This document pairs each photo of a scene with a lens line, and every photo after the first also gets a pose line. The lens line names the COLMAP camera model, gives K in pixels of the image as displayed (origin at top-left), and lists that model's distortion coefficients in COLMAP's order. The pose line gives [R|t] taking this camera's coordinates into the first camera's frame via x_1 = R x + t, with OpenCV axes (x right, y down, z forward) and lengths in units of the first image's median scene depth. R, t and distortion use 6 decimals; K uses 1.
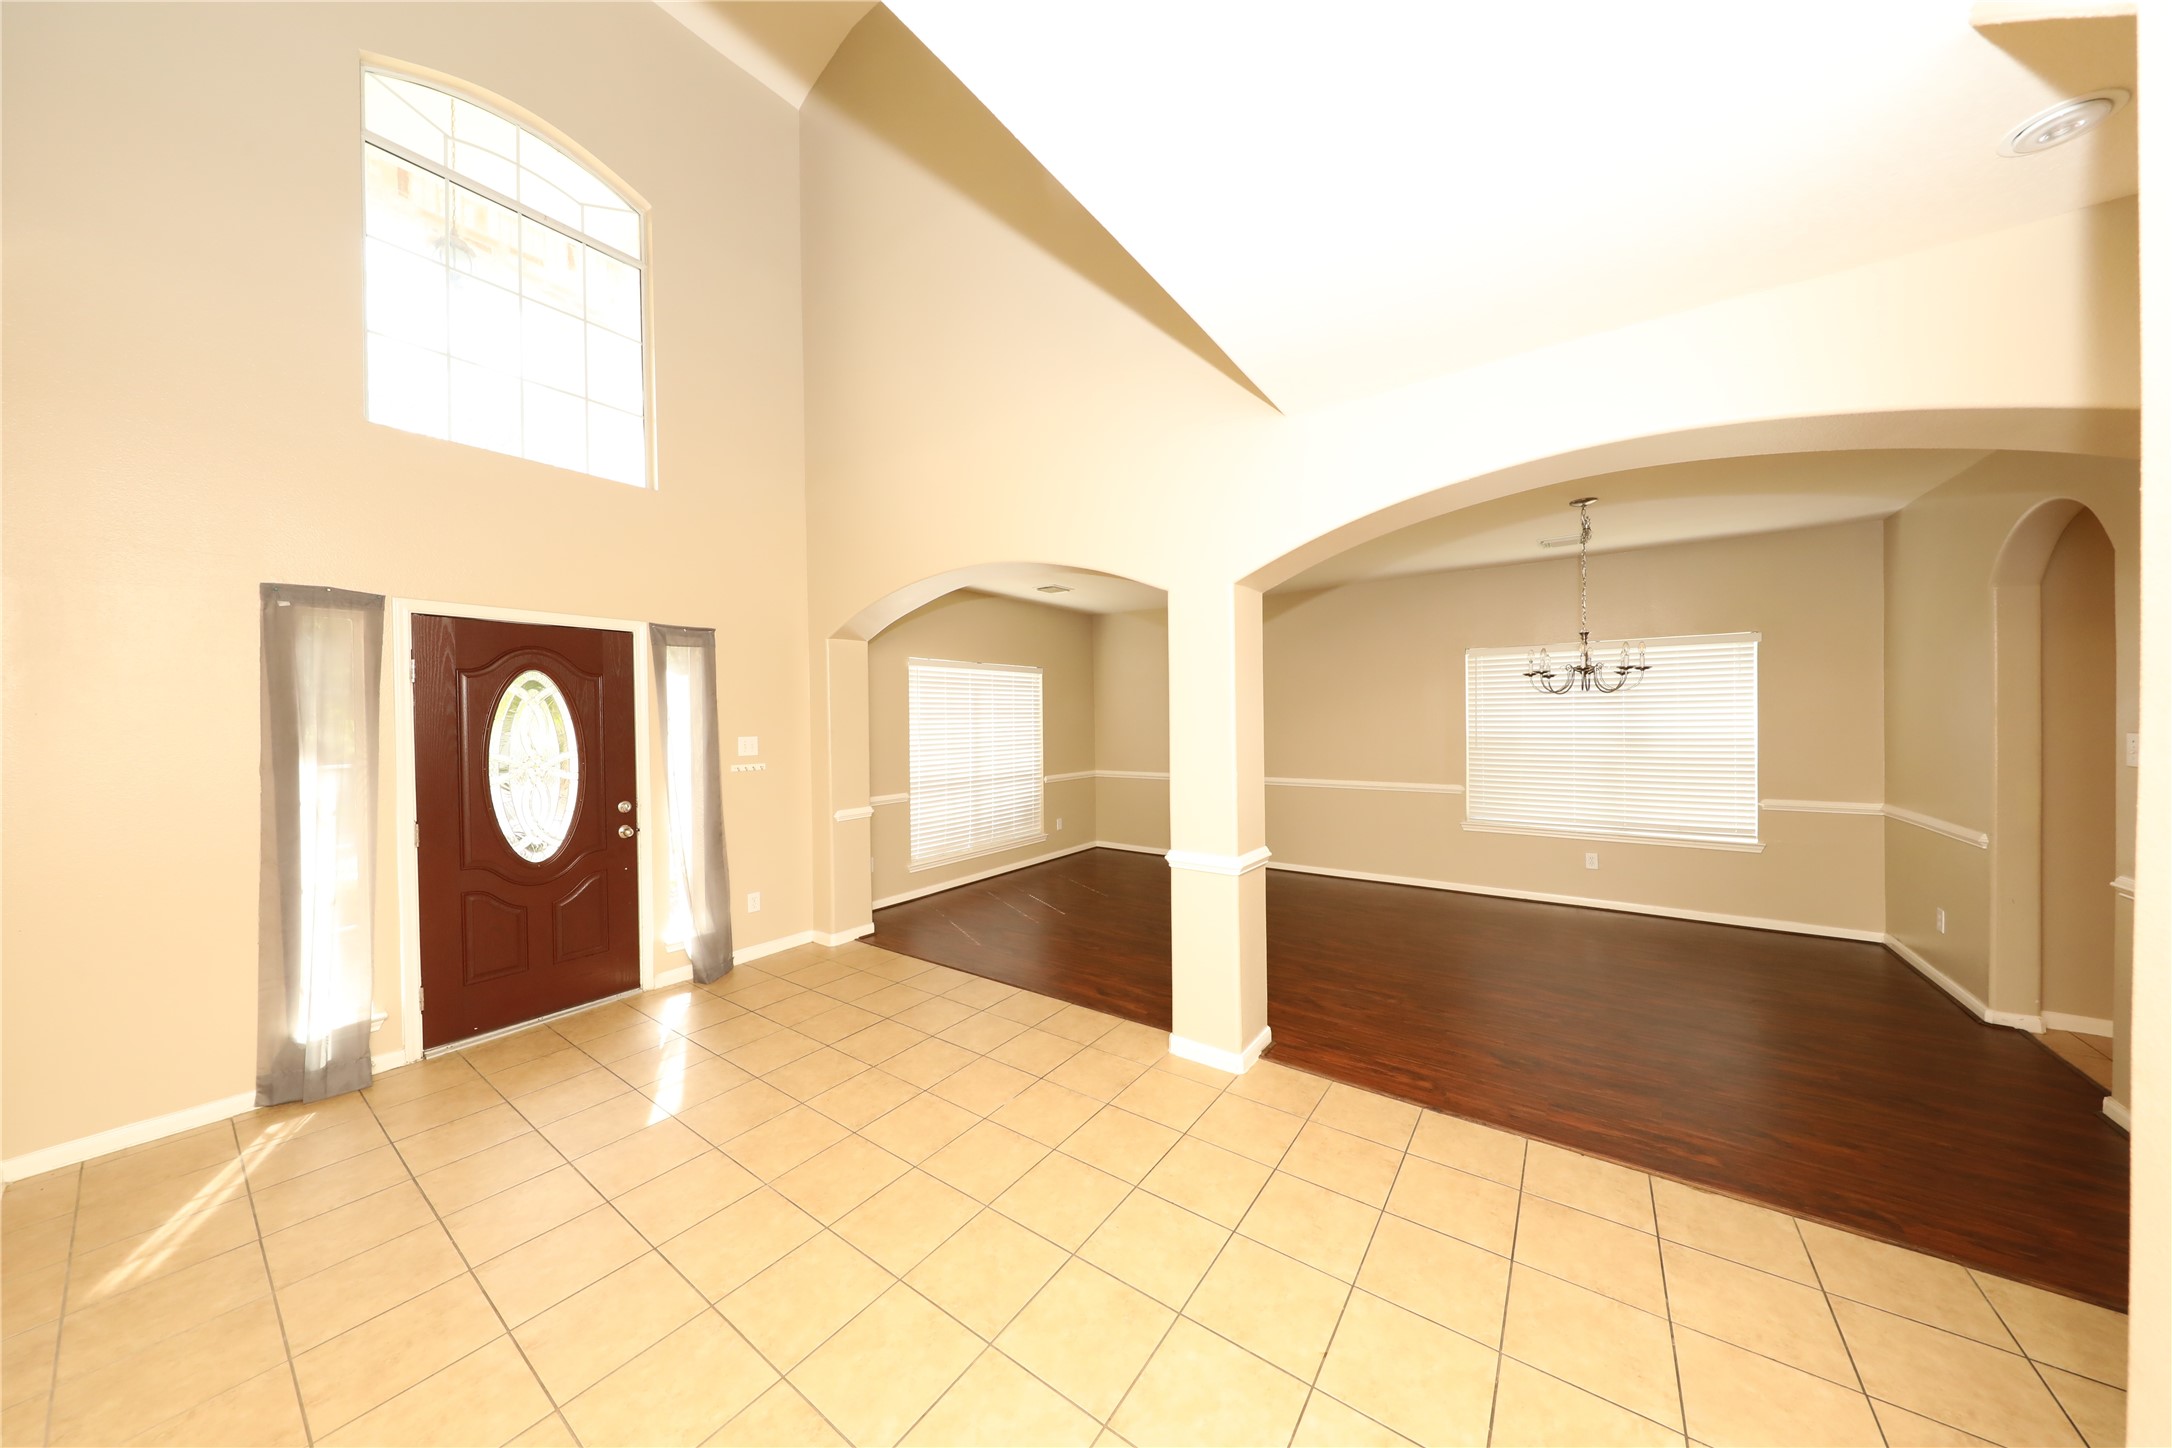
lens RADIAL K [[688.3, 0, 1086.0], [0, 688.3, 724.0], [0, 0, 1]] dist [-0.000437, -0.000119]
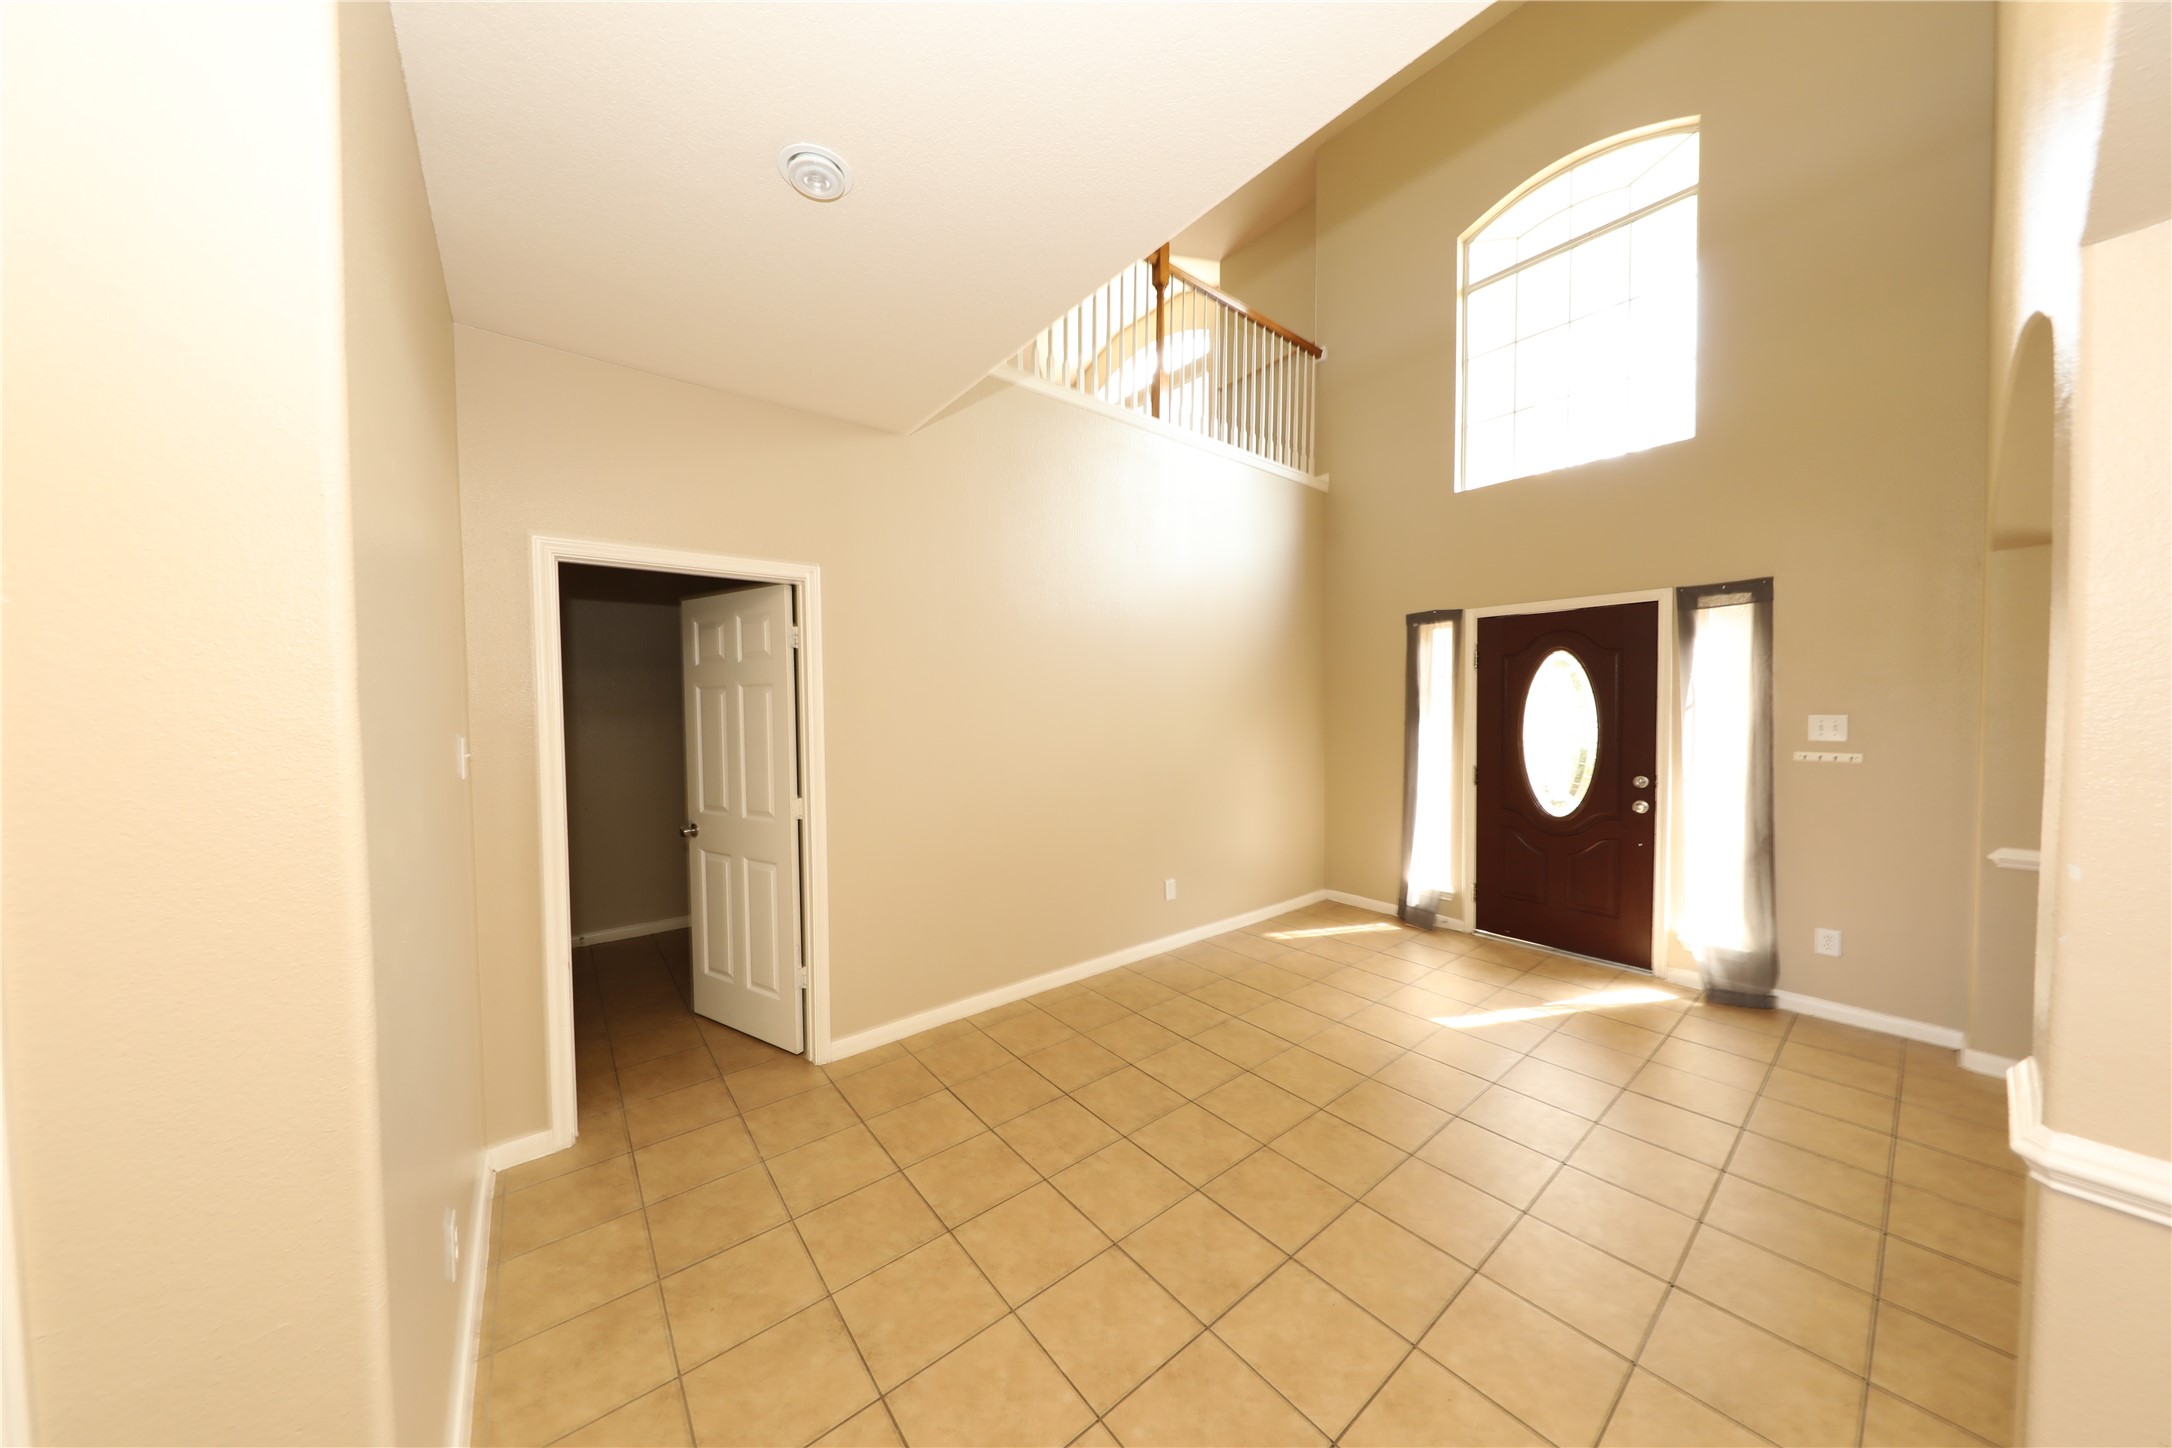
lens RADIAL K [[688.3, 0, 1086.0], [0, 688.3, 724.0], [0, 0, 1]] dist [-0.000437, -0.000119]
pose [[-0.267138, 0.042760, -0.962709, 0.491055], [-0.001654, 0.998993, 0.044830, -0.004569], [0.963657, 0.013568, -0.266798, 0.504372]]
